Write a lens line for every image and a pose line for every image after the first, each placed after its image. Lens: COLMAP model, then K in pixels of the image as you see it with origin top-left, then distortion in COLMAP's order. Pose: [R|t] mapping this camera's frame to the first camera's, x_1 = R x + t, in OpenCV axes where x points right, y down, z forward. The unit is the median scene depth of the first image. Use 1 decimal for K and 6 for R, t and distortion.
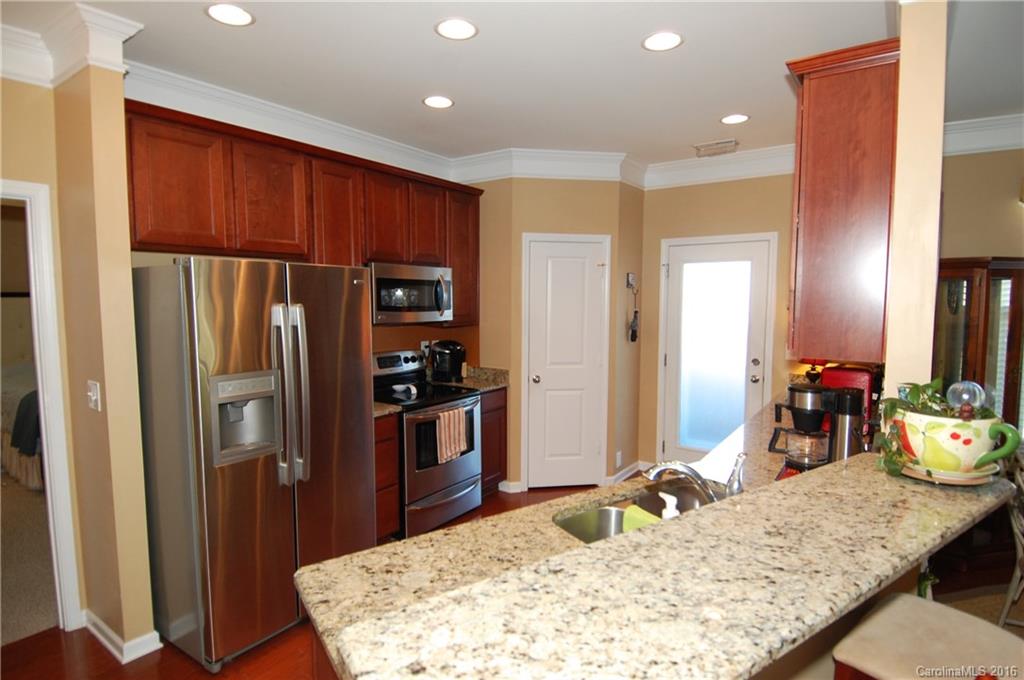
lens RADIAL K [[520.6, 0, 526.7], [0, 520.6, 342.1], [0, 0, 1]] dist [0.040966, -0.051762]
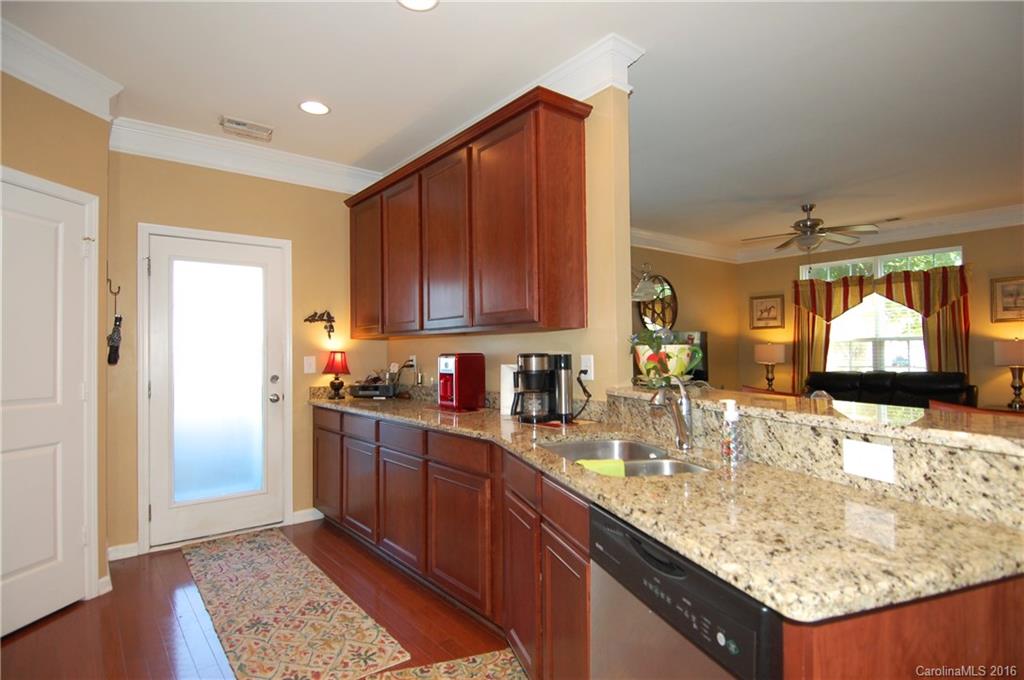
lens RADIAL K [[520.6, 0, 526.7], [0, 520.6, 342.1], [0, 0, 1]] dist [0.040966, -0.051762]
pose [[0.299021, 0.006853, 0.954222, -0.308582], [0.092777, 0.995028, -0.036219, 0.049938], [-0.949726, 0.099360, 0.296899, 0.323616]]
